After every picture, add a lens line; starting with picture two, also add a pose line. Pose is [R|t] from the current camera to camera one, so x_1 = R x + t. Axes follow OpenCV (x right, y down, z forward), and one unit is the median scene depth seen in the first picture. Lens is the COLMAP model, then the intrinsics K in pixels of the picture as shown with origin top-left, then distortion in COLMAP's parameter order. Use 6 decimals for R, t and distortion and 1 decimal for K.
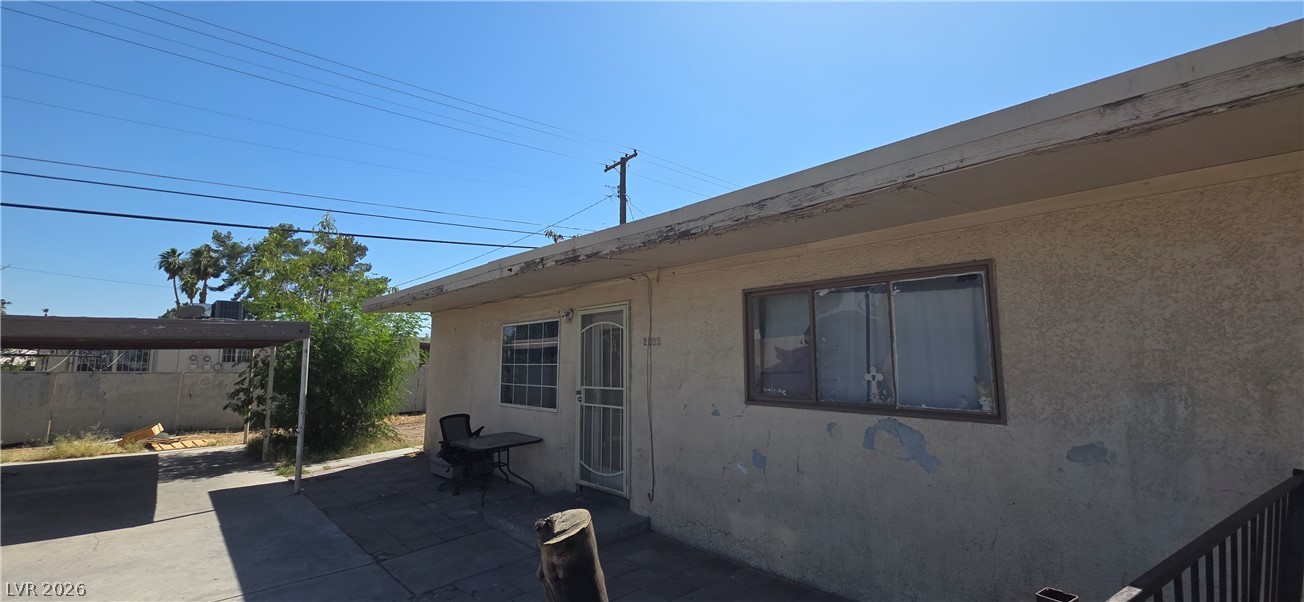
lens RADIAL K [[520.2, 0, 652.0], [0, 520.2, 301.0], [0, 0, 1]] dist [0.002396, -0.004006]
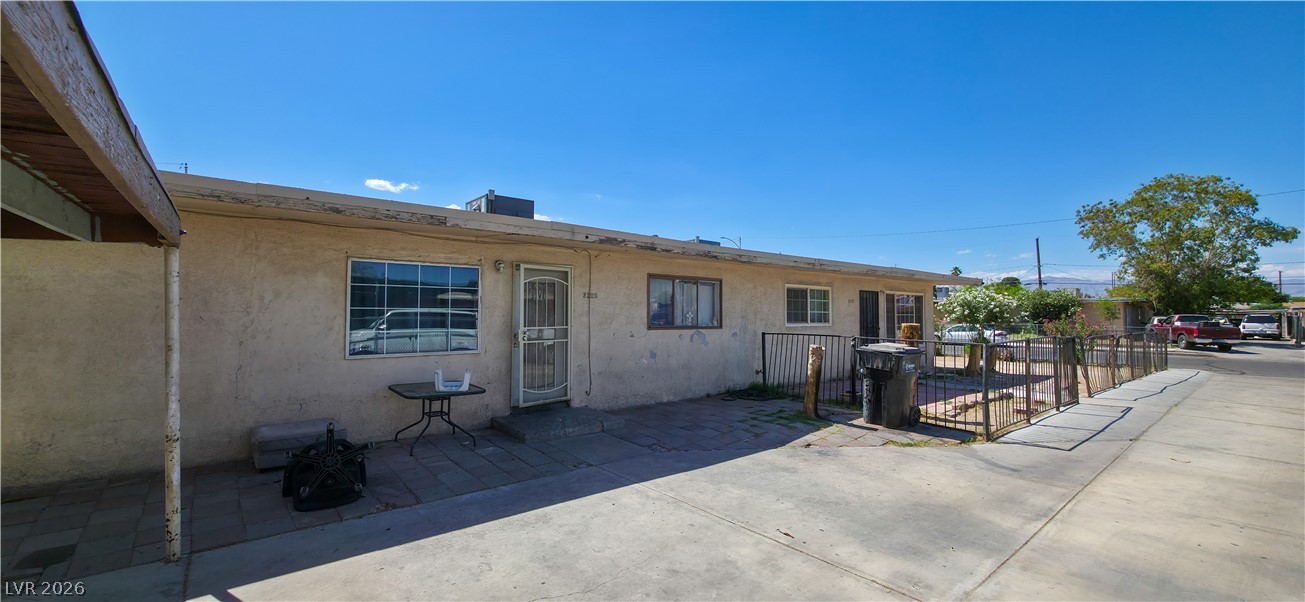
lens RADIAL K [[515.2, 0, 651.9], [0, 515.2, 304.3], [0, 0, 1]] dist [-0.002522, -0.000524]
pose [[0.055487, 0.023661, 0.998179, -1.848784], [-0.119127, 0.992735, -0.016910, 0.131549], [-0.991327, -0.117972, 0.057903, 0.883074]]
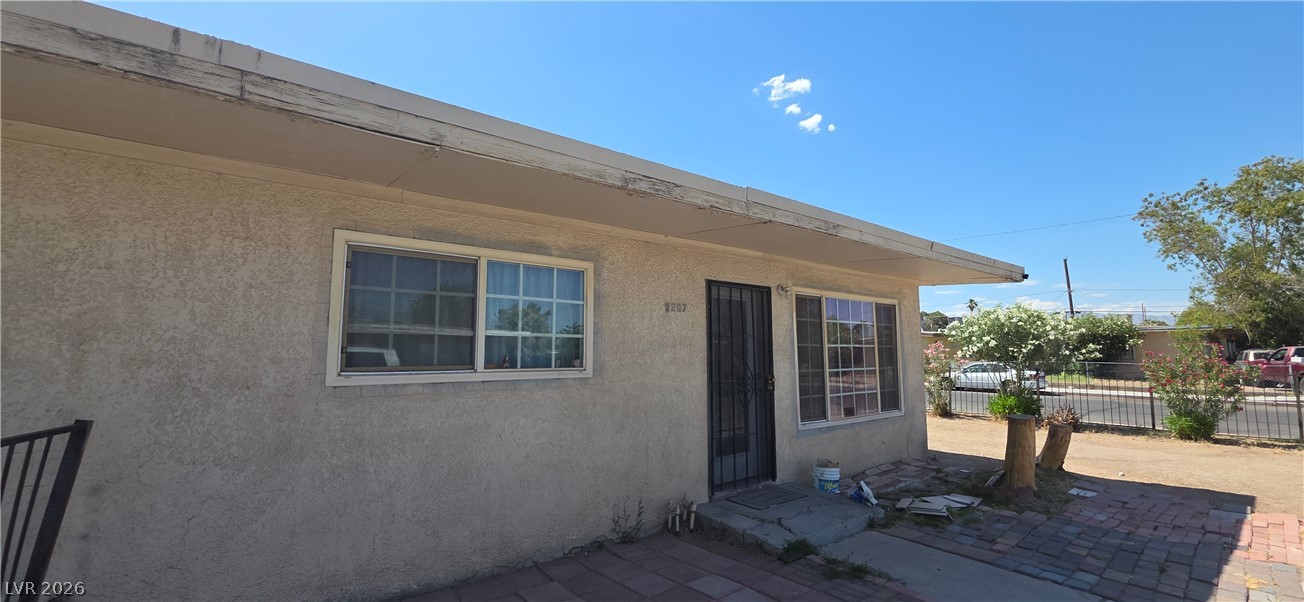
lens RADIAL K [[520.2, 0, 652.0], [0, 520.2, 301.0], [0, 0, 1]] dist [0.002396, -0.004006]
pose [[0.072367, 0.102369, 0.992111, 0.109634], [-0.112810, 0.989176, -0.093838, 0.021342], [-0.990978, -0.105129, 0.083131, -0.131342]]
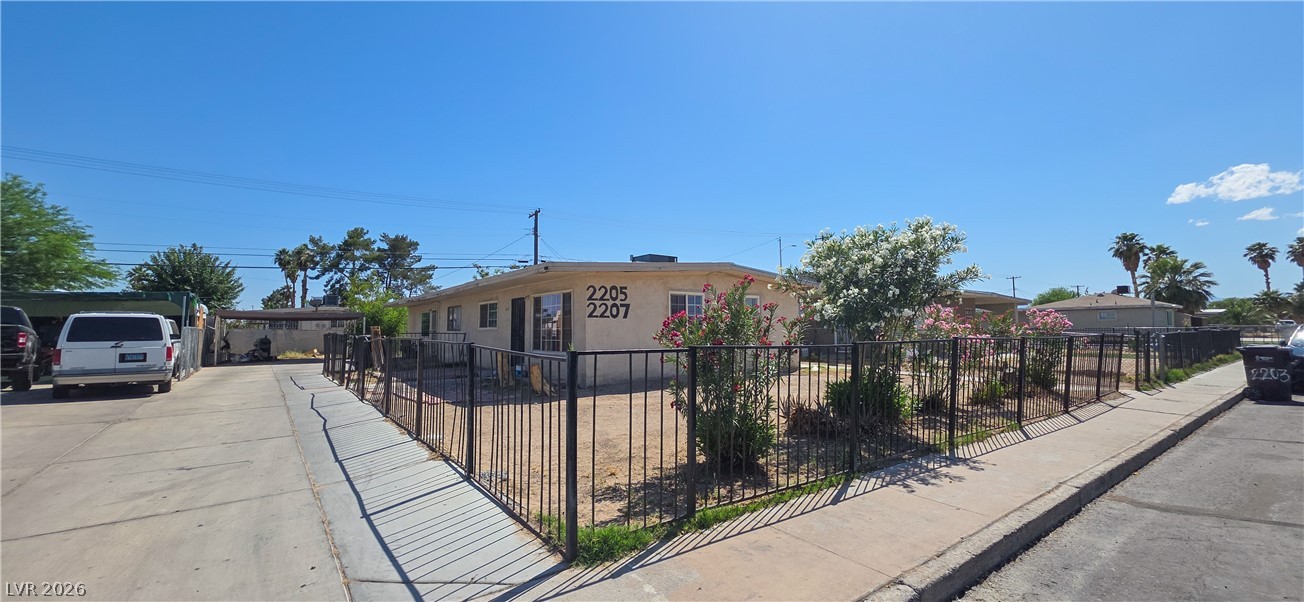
lens RADIAL K [[520.2, 0, 652.0], [0, 520.2, 301.0], [0, 0, 1]] dist [0.002396, -0.004006]
pose [[0.994259, -0.008505, -0.106660, 2.600878], [0.014348, 0.998431, 0.054134, -0.313648], [0.106033, -0.055354, 0.992821, -3.606159]]
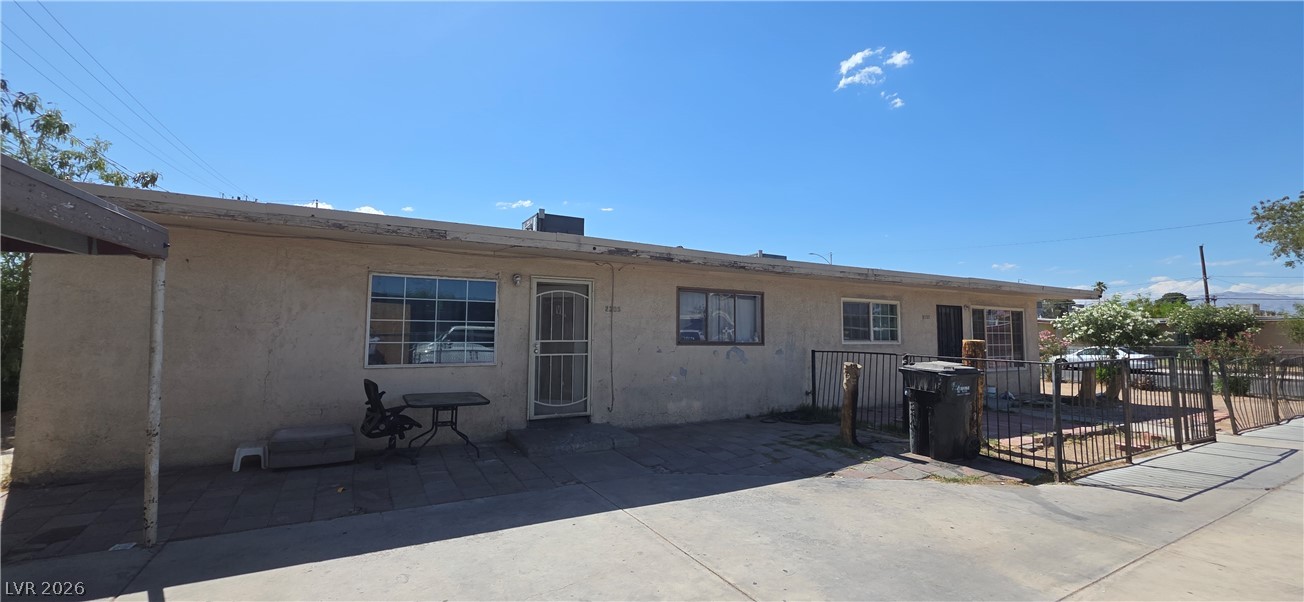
lens RADIAL K [[520.2, 0, 652.0], [0, 520.2, 301.0], [0, 0, 1]] dist [0.002396, -0.004006]
pose [[0.235899, 0.067936, 0.969400, -1.760981], [-0.120935, 0.991851, -0.040080, 0.124008], [-0.964223, -0.107780, 0.242192, 0.637886]]
